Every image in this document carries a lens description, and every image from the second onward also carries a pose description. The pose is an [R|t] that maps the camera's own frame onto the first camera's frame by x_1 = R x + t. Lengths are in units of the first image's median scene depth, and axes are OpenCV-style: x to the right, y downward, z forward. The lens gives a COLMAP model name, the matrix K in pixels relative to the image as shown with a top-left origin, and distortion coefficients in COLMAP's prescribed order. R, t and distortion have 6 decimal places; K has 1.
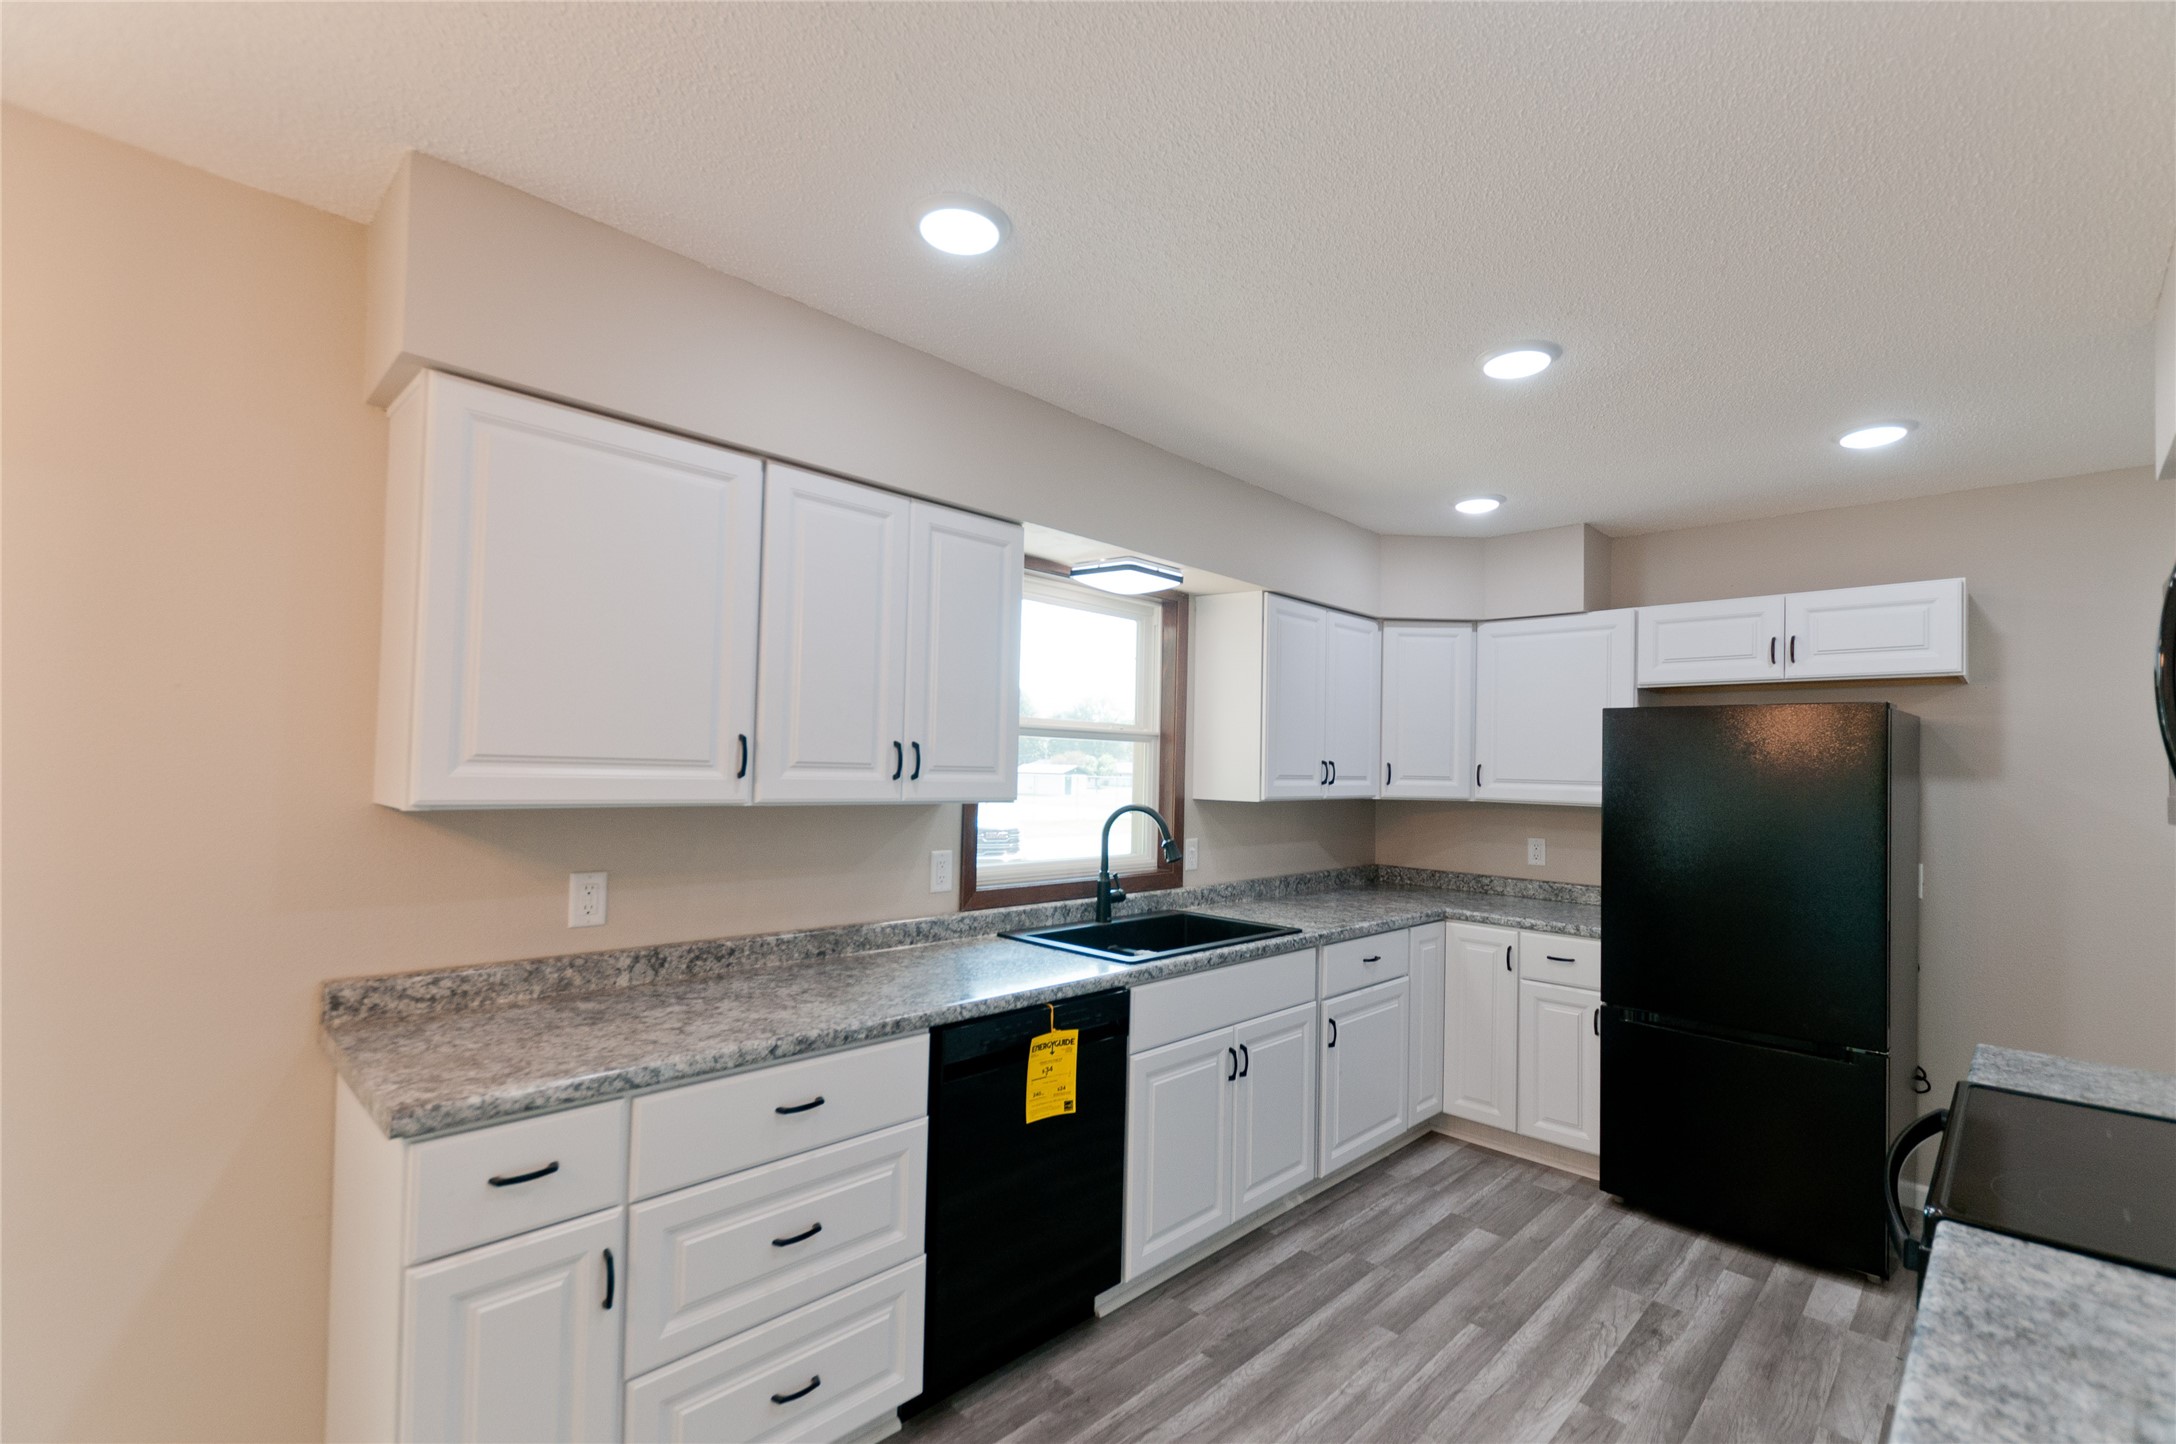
lens RADIAL K [[959.0, 0, 1093.7], [0, 959.0, 744.5], [0, 0, 1]] dist [0.012123, -0.006845]
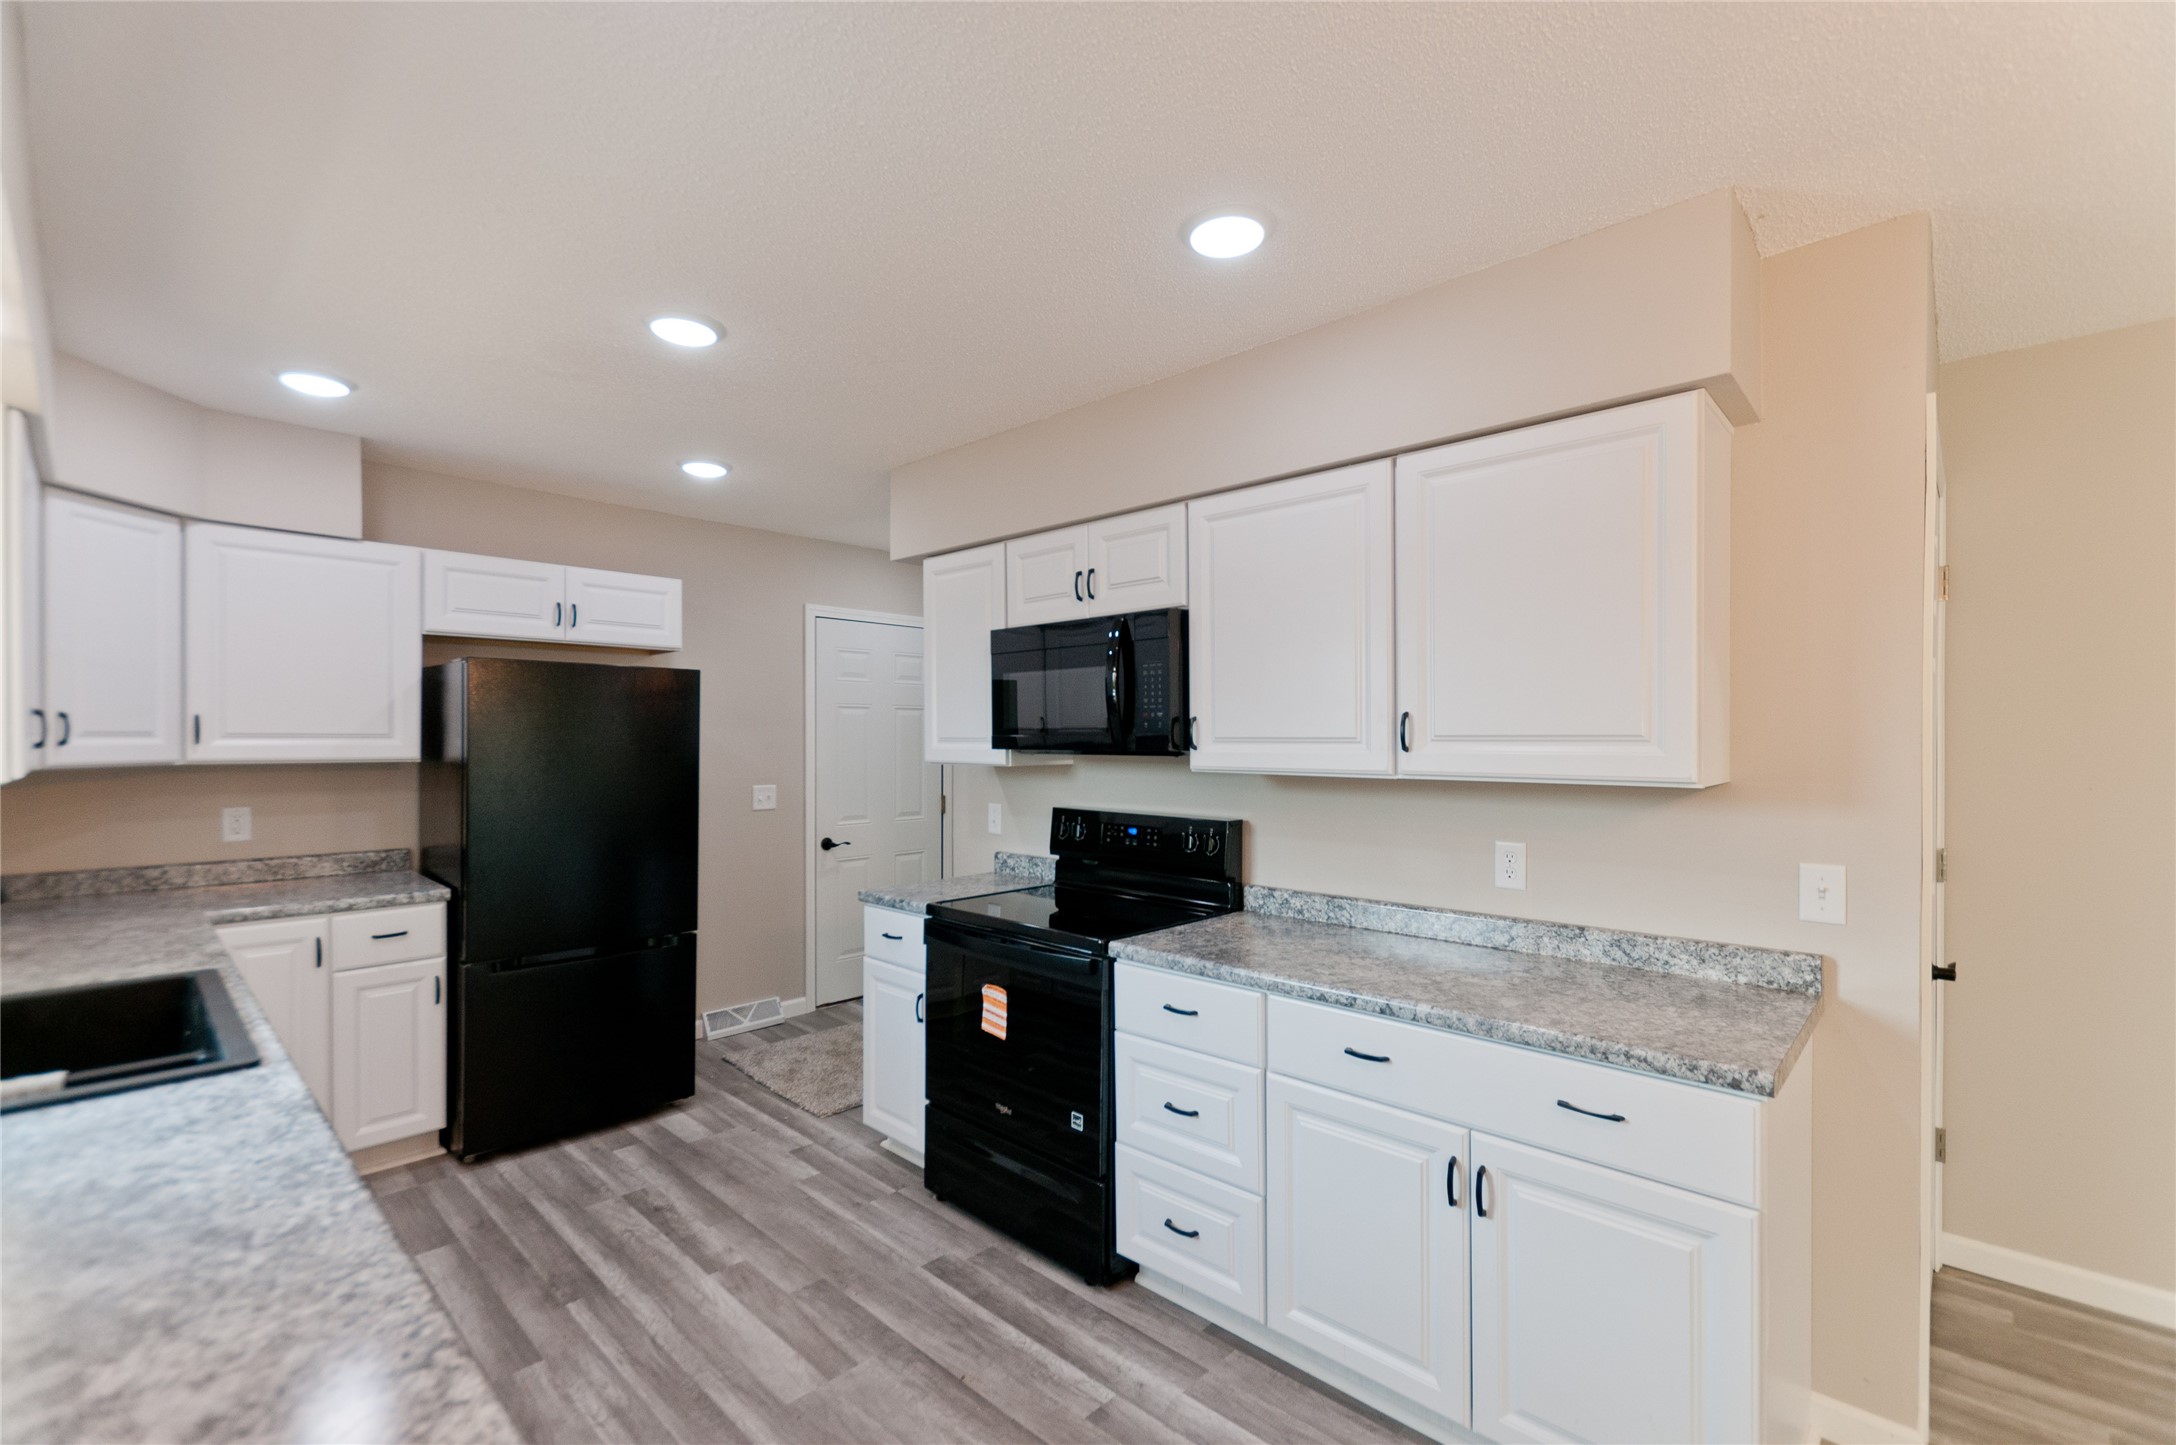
lens RADIAL K [[935.5, 0, 1092.8], [0, 935.5, 742.4], [0, 0, 1]] dist [0.007699, -0.000036]
pose [[-0.013452, -0.030303, 0.999450, -0.538783], [-0.027551, 0.999172, 0.029924, 0.002429], [-0.999530, -0.027133, -0.014276, 0.516280]]
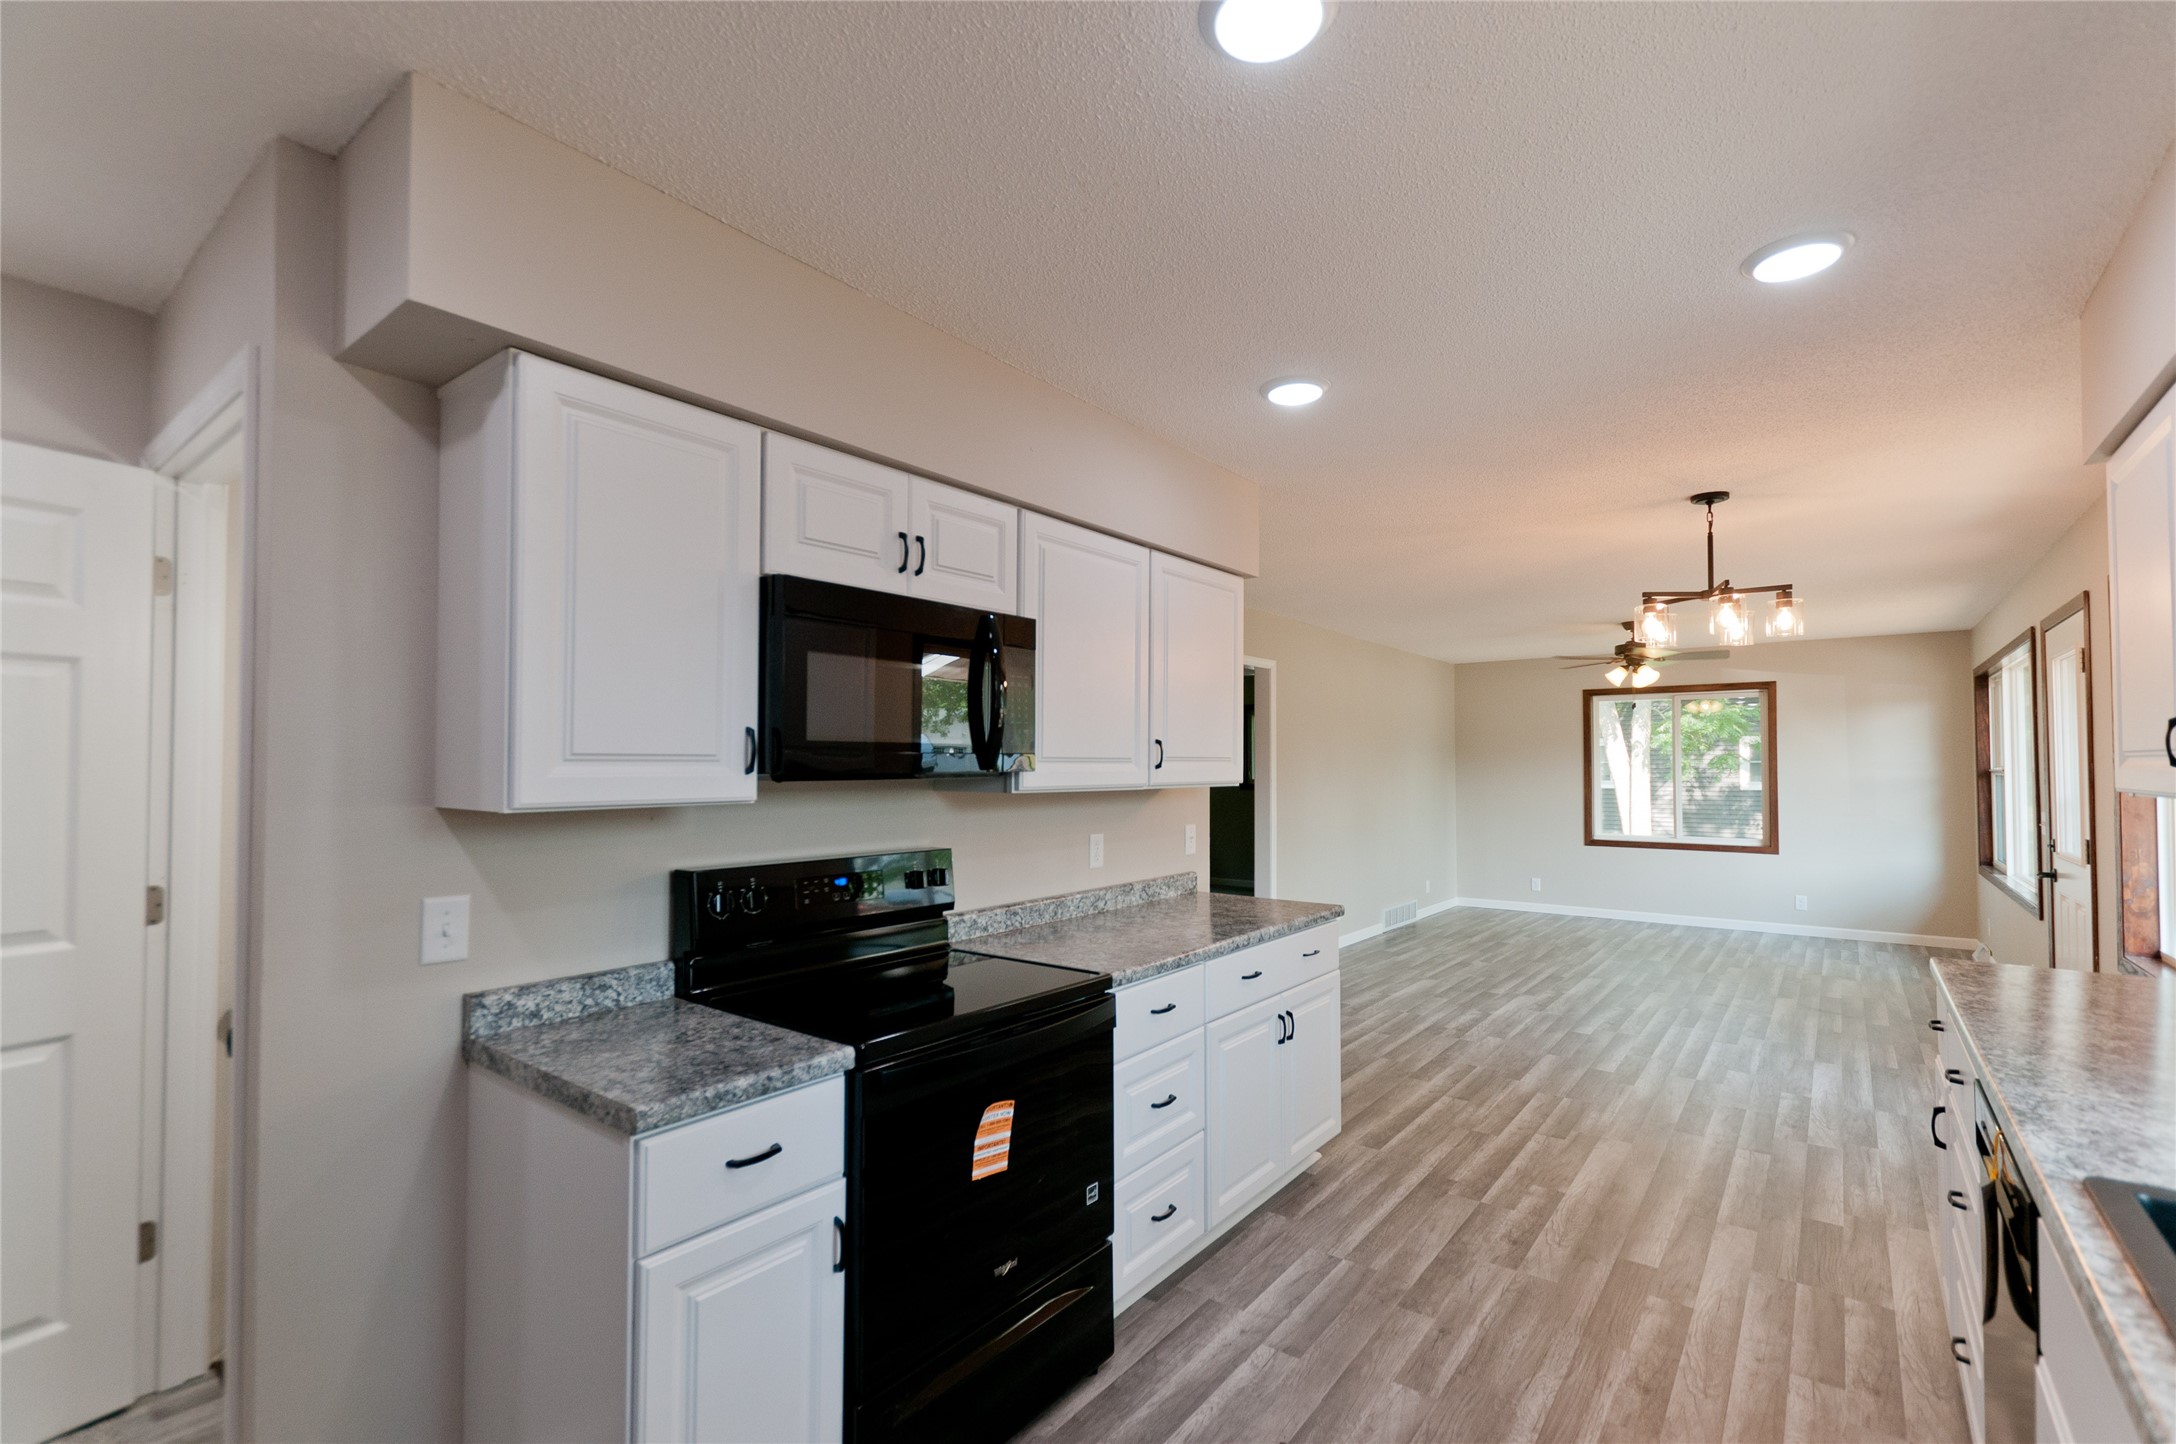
lens RADIAL K [[959.0, 0, 1093.7], [0, 959.0, 744.5], [0, 0, 1]] dist [0.012123, -0.006845]
pose [[-0.993016, -0.027397, -0.114753, 0.552456], [-0.021601, 0.998442, -0.051450, 0.062731], [0.115984, -0.048612, -0.992061, 1.412907]]
